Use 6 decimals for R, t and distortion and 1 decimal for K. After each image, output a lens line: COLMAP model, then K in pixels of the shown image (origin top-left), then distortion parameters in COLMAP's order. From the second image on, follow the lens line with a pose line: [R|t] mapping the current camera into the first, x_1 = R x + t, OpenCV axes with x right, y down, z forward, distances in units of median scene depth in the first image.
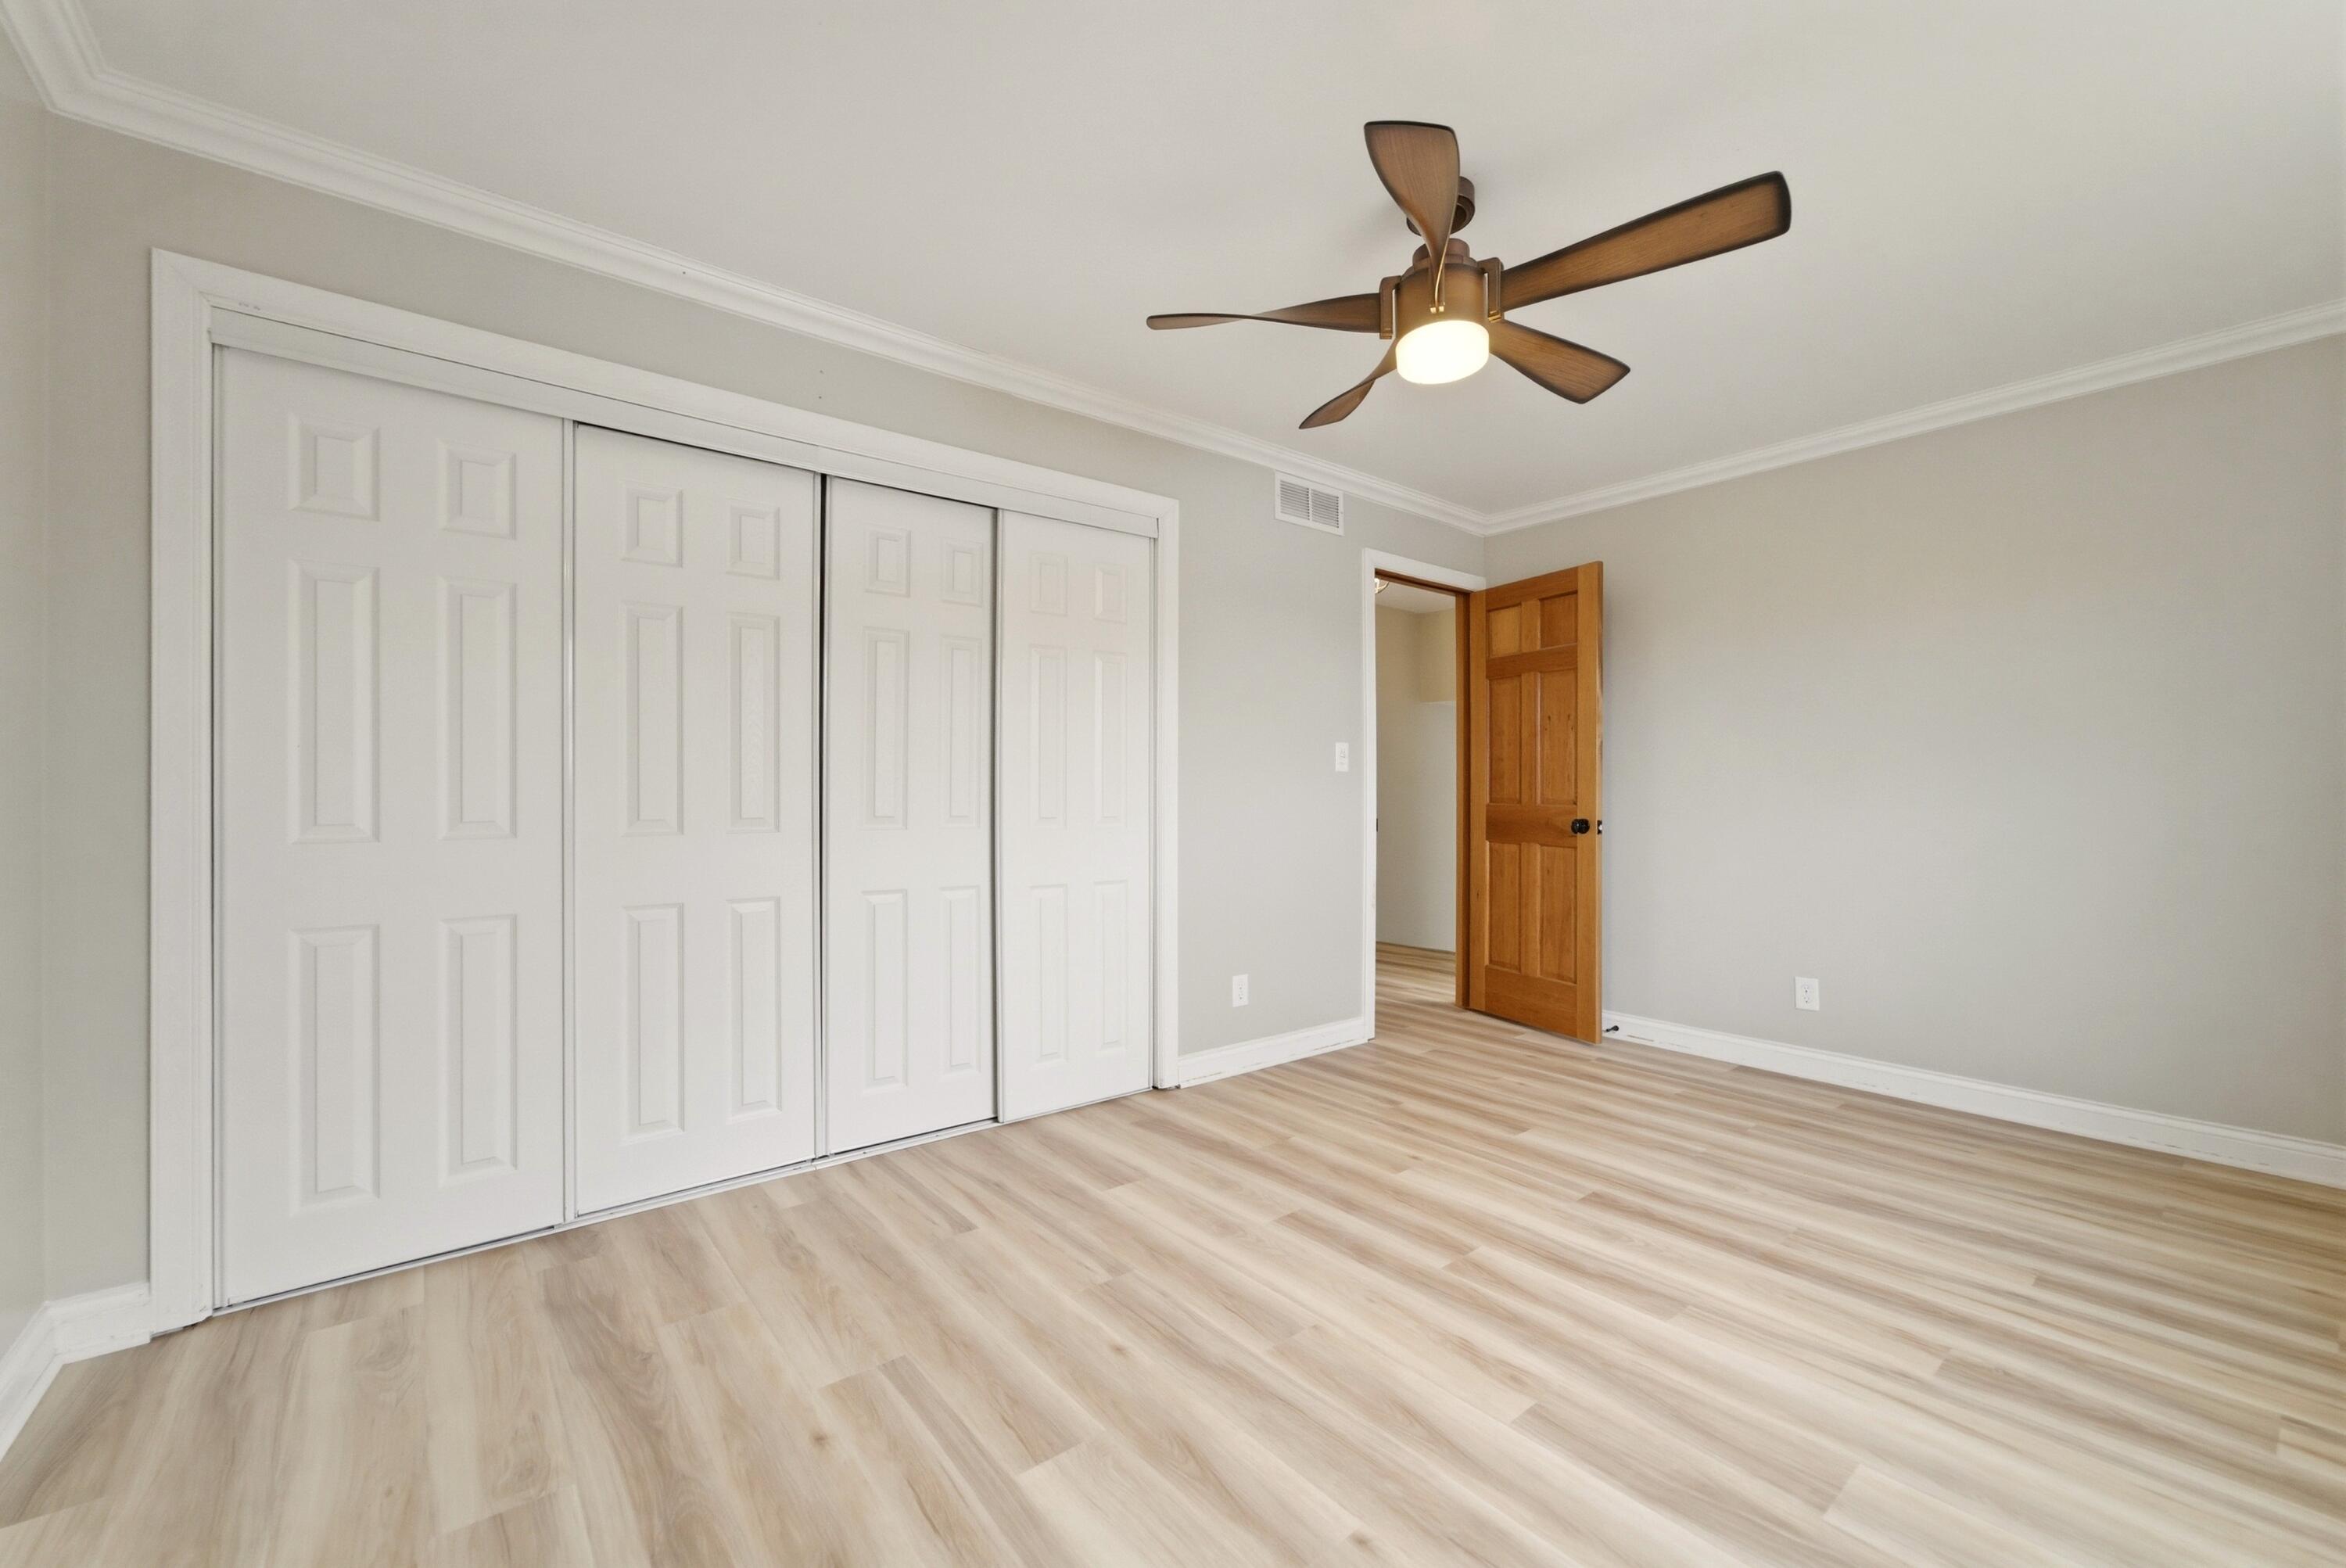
lens RADIAL K [[970.1, 0, 1185.4], [0, 970.1, 786.3], [0, 0, 1]] dist [-0.015118, -0.000038]
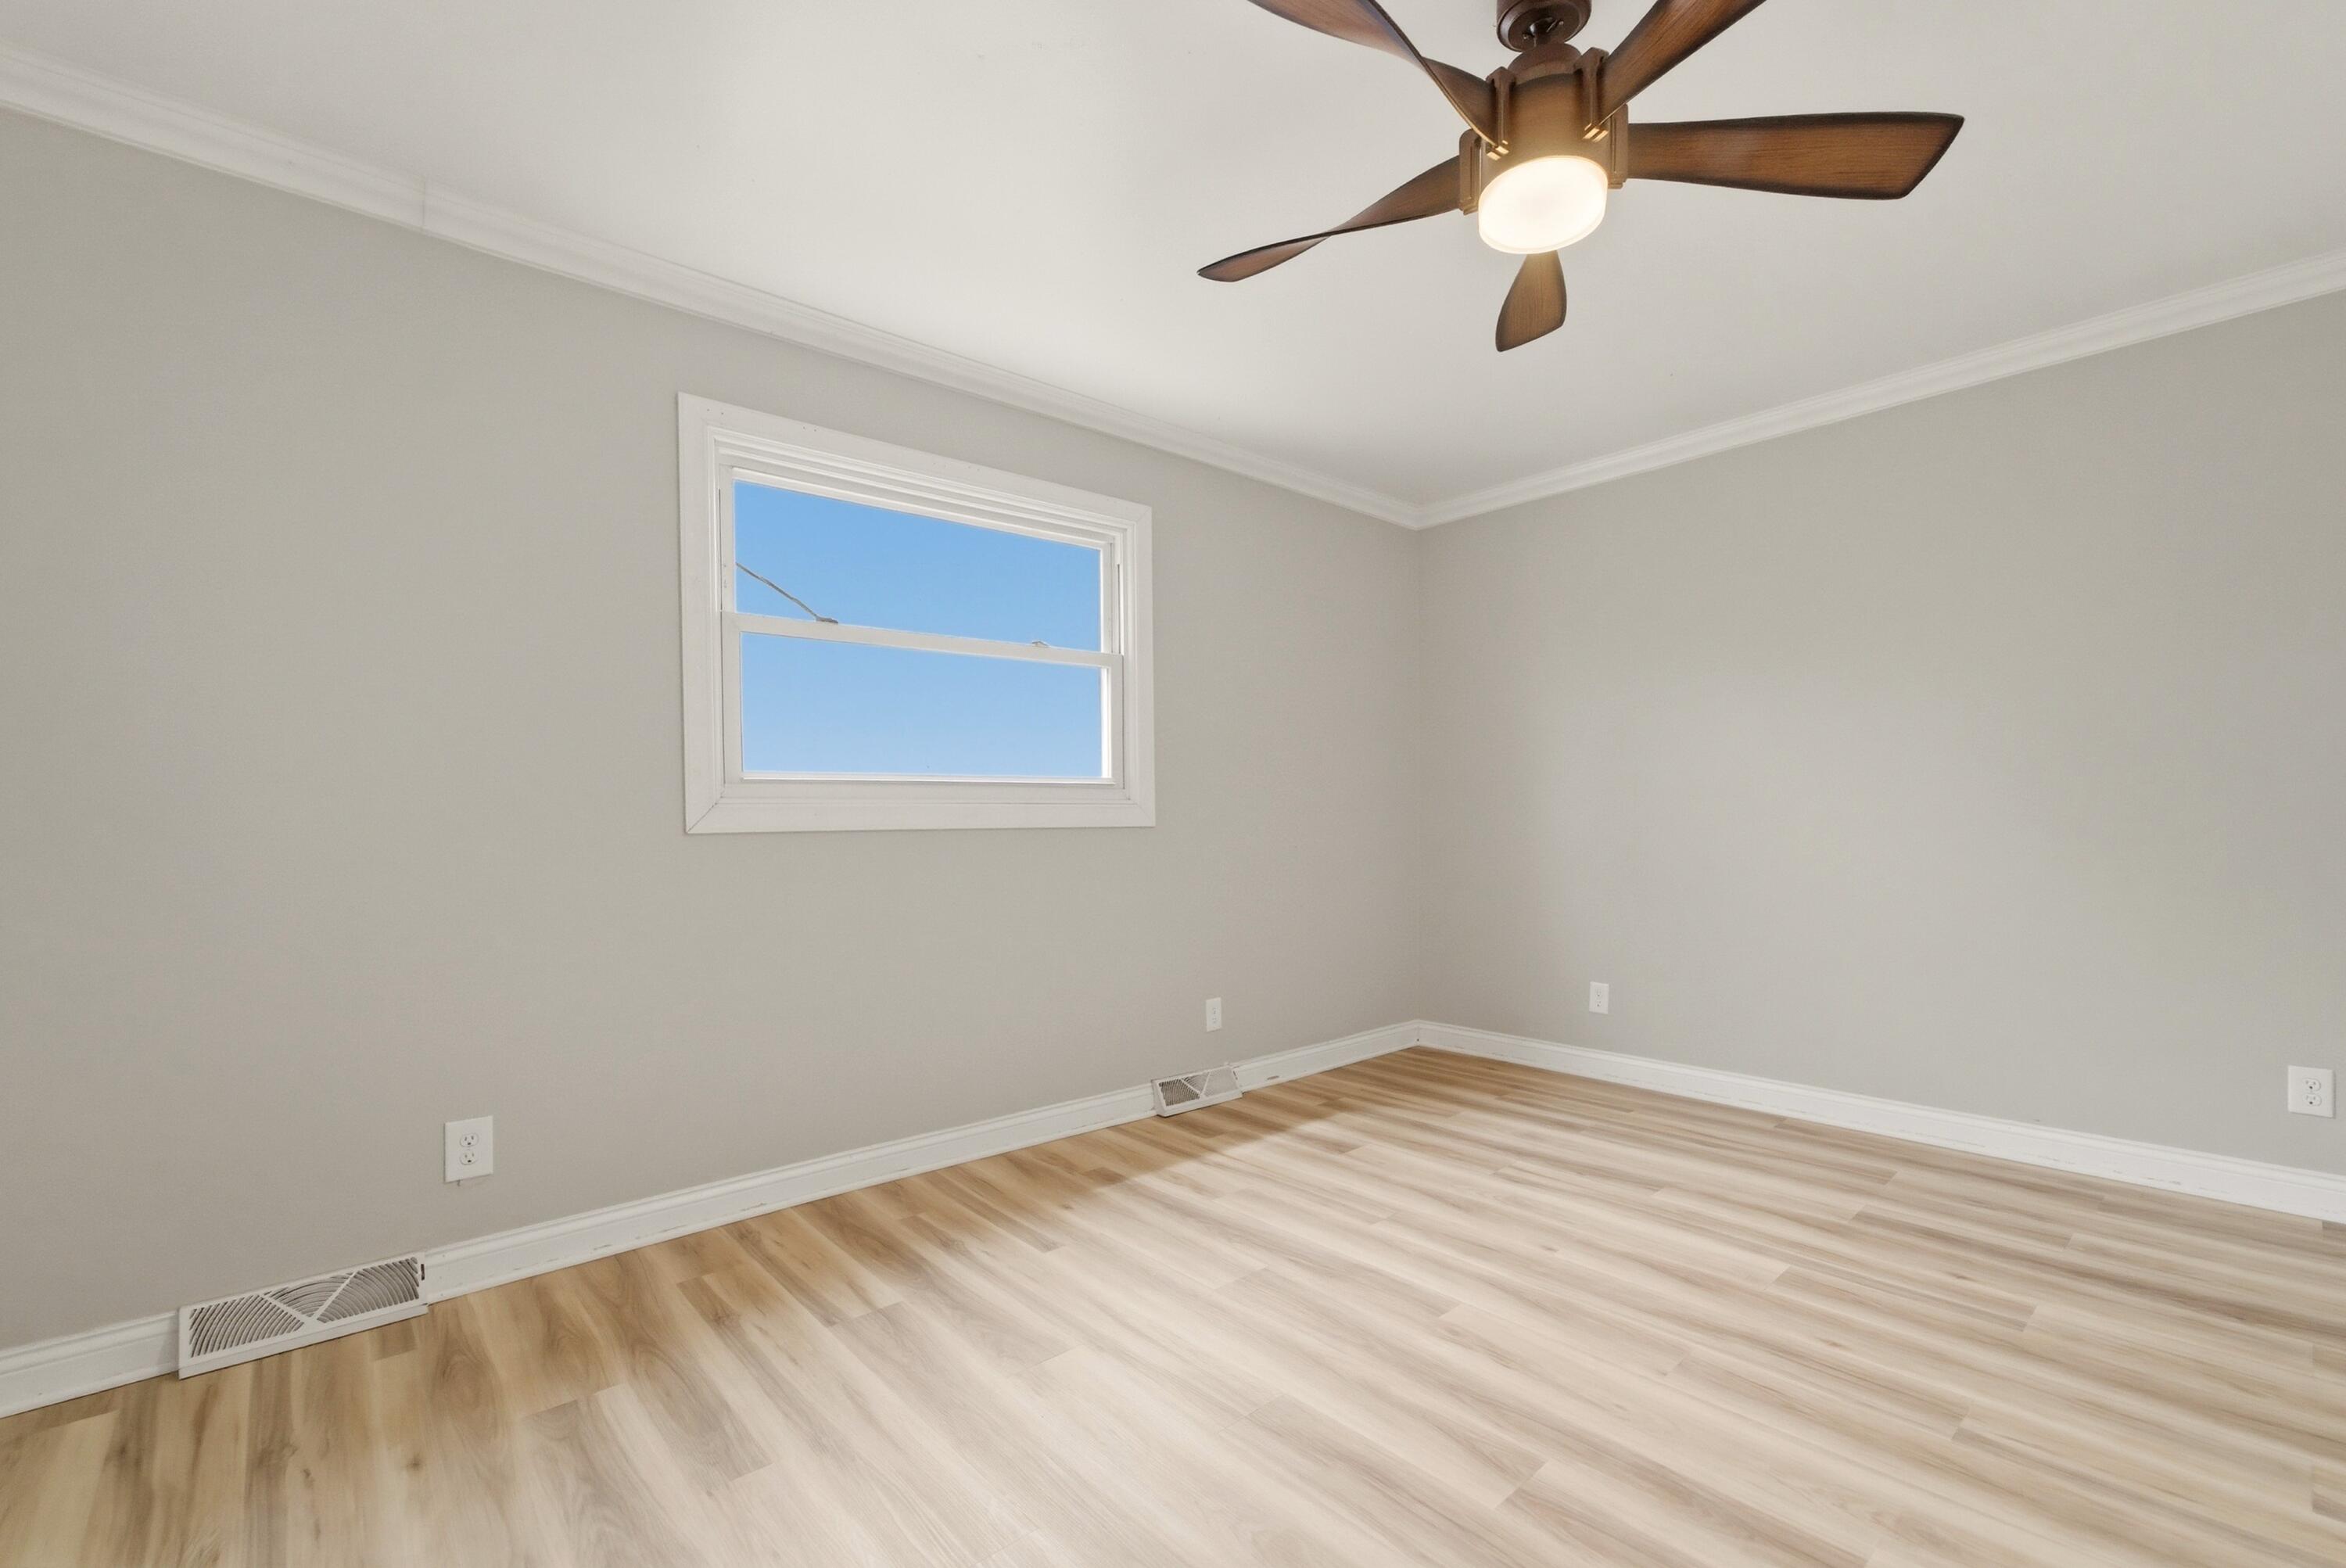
lens RADIAL K [[970.1, 0, 1185.4], [0, 970.1, 786.3], [0, 0, 1]] dist [-0.015118, -0.000038]
pose [[-0.999399, 0.017188, -0.030101, 0.641698], [0.018228, 0.999235, -0.034611, 0.016990], [0.029483, -0.035139, -0.998947, 2.018074]]
